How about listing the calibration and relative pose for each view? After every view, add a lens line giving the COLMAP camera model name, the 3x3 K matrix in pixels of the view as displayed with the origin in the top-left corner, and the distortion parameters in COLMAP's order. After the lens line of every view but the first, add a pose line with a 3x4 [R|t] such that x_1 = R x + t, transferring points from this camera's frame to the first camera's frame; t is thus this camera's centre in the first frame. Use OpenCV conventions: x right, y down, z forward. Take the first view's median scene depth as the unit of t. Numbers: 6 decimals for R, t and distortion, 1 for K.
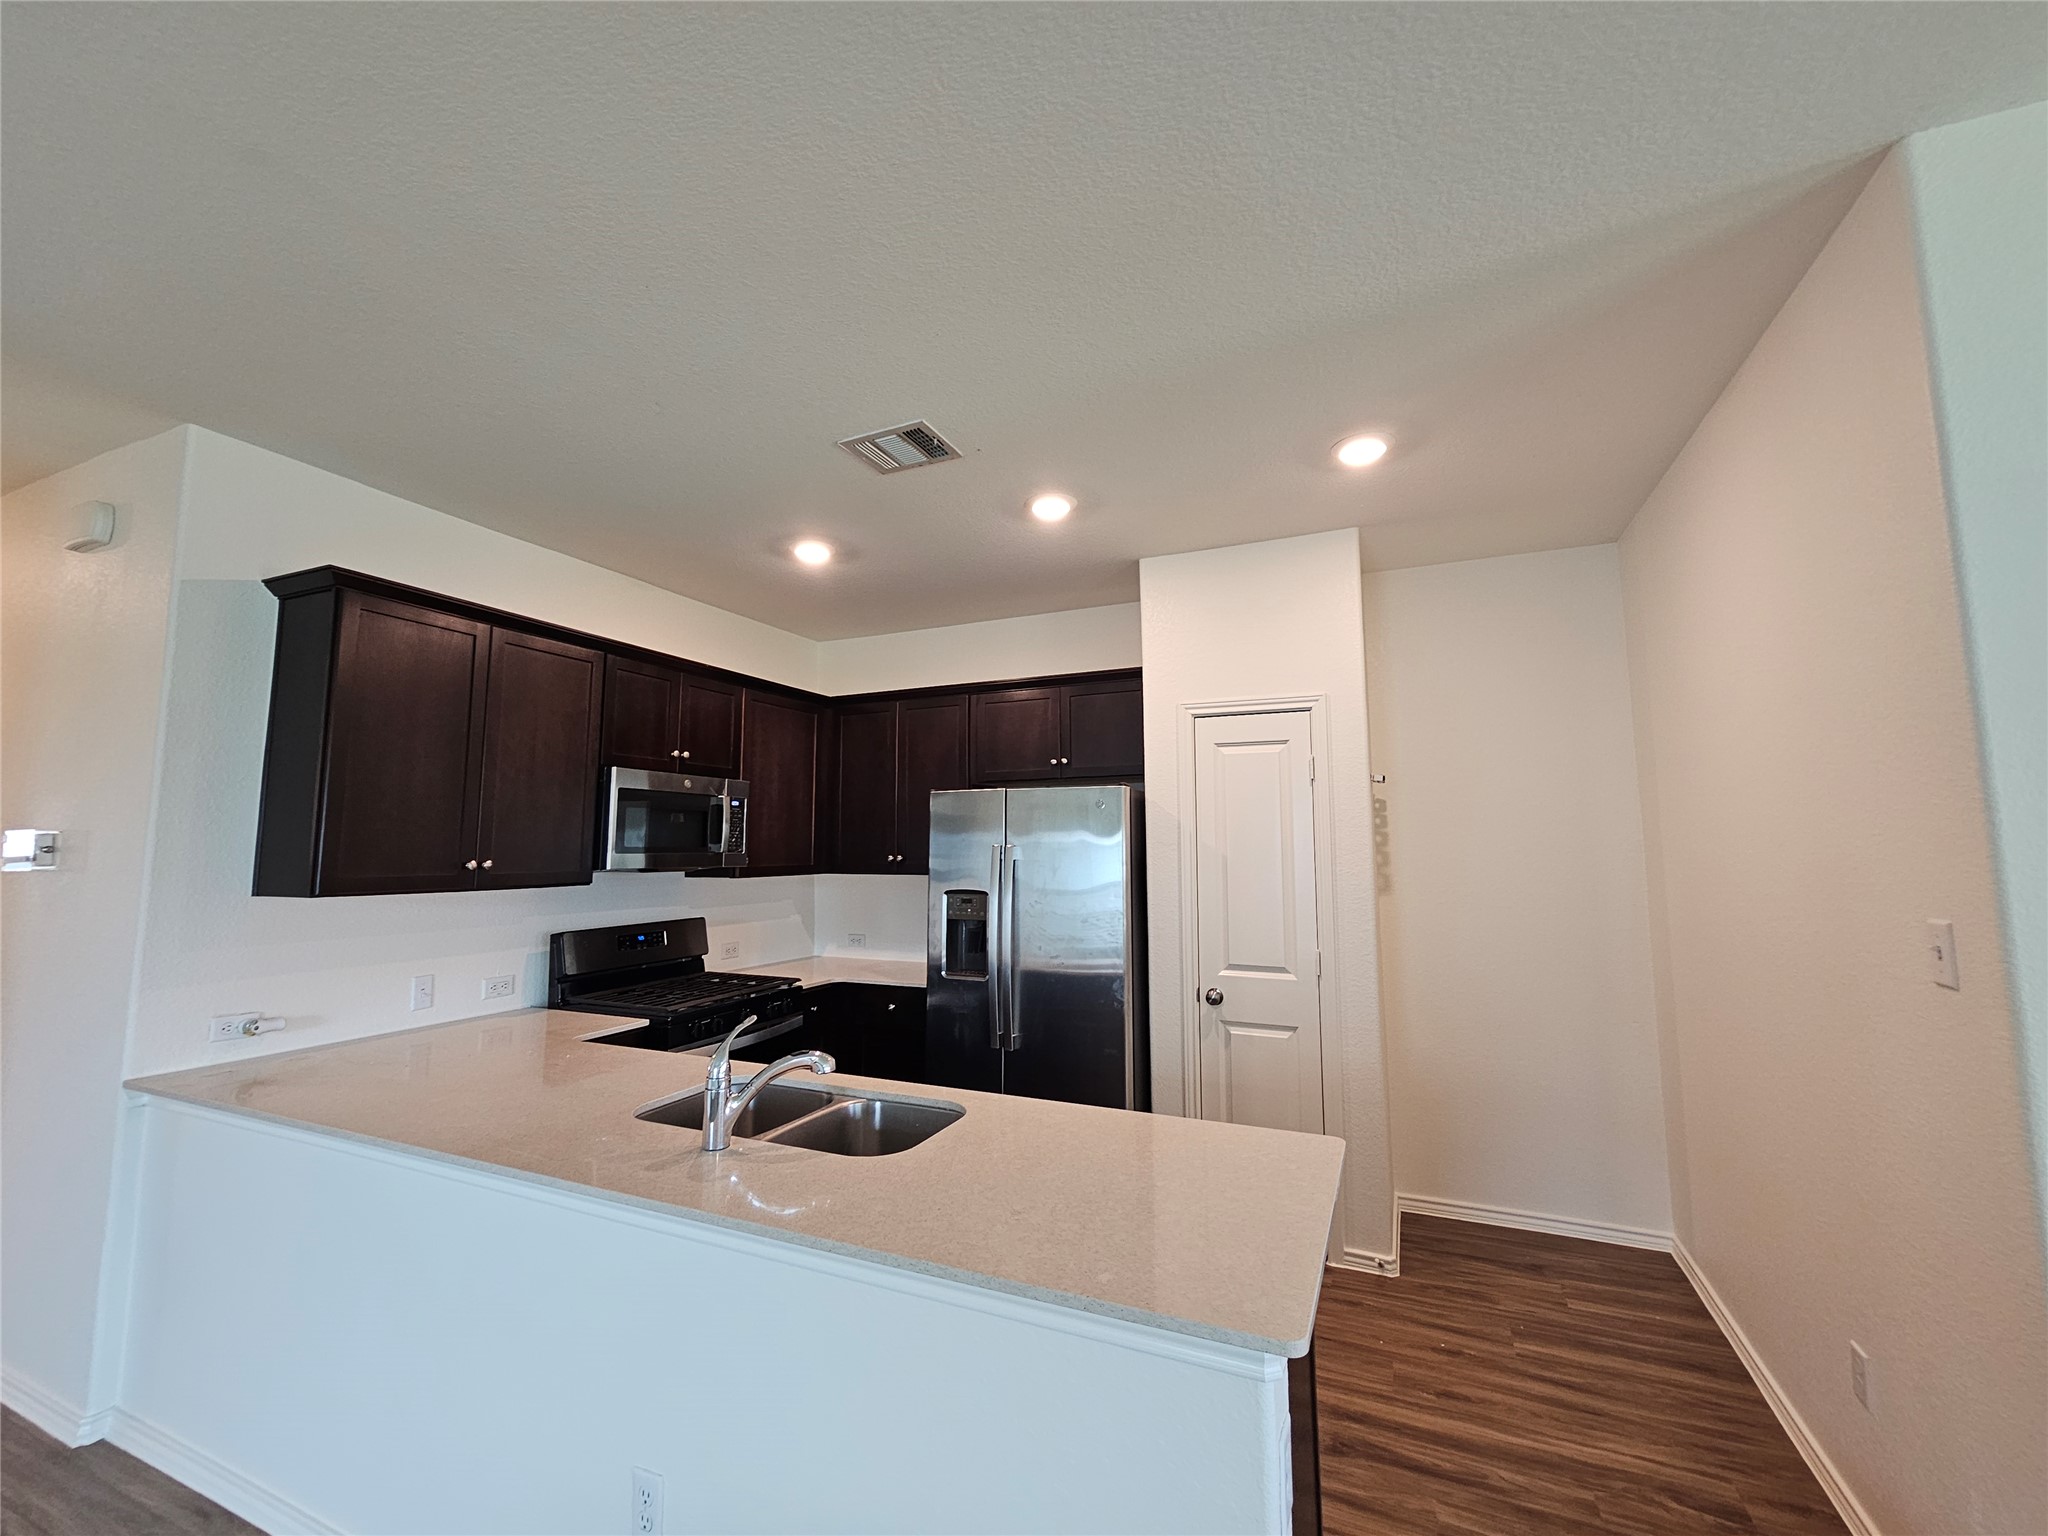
lens RADIAL K [[847.5, 0, 1029.5], [0, 847.5, 751.1], [0, 0, 1]] dist [-0.006095, 0.002180]
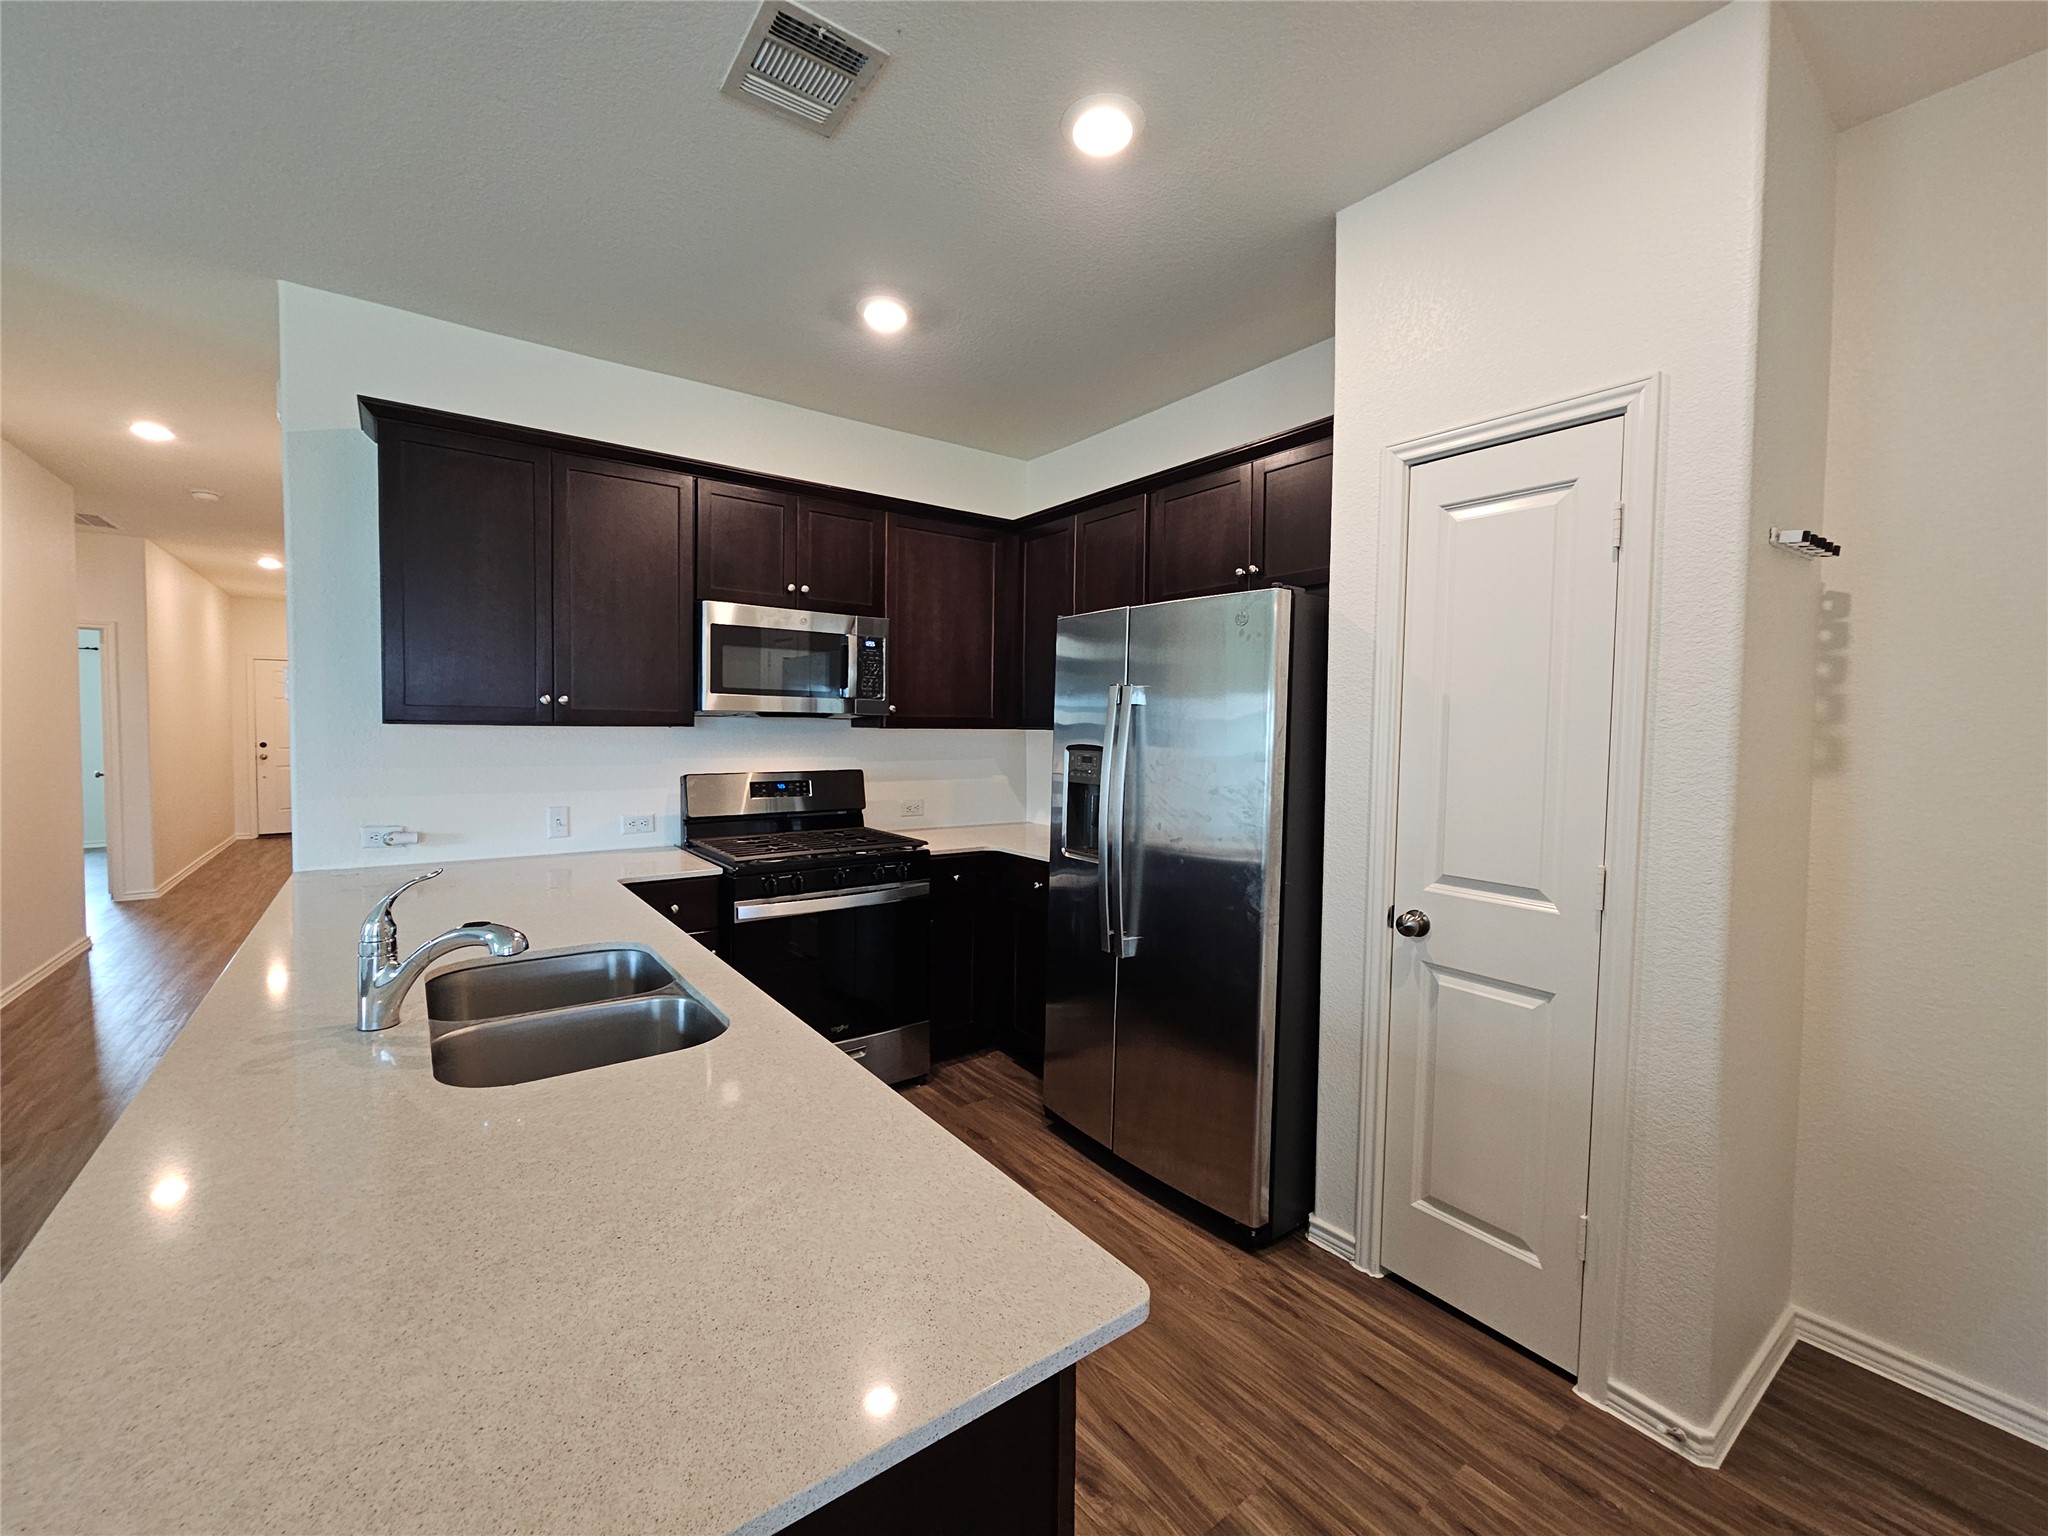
lens RADIAL K [[847.5, 0, 1032.0], [0, 847.5, 755.1], [0, 0, 1]] dist [-0.006095, 0.002180]
pose [[0.868961, 0.031766, -0.493860, 0.264695], [0.040599, 0.989998, 0.135114, 0.070102], [0.493213, -0.137459, 0.858980, 0.332212]]
